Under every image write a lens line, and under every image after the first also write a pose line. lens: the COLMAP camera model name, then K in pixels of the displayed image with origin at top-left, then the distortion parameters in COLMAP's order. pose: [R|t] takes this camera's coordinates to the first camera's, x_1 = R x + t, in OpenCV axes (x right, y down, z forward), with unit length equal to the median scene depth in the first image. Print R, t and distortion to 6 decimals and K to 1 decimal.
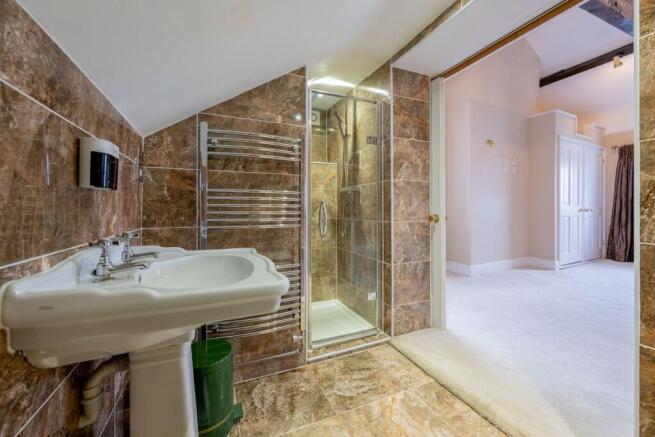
lens RADIAL K [[263.5, 0, 328.5], [0, 263.5, 214.1], [0, 0, 1]] dist [0.000278, 0.000010]
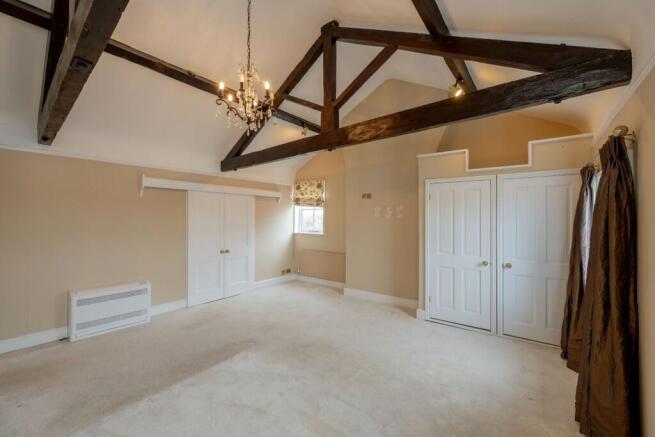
lens RADIAL K [[263.5, 0, 328.5], [0, 263.5, 214.1], [0, 0, 1]] dist [0.000278, 0.000010]
pose [[0.468489, -0.006587, -0.883445, 1.542372], [-0.004547, 0.999941, -0.009867, -0.163253], [0.883458, 0.008640, 0.468431, 0.241837]]
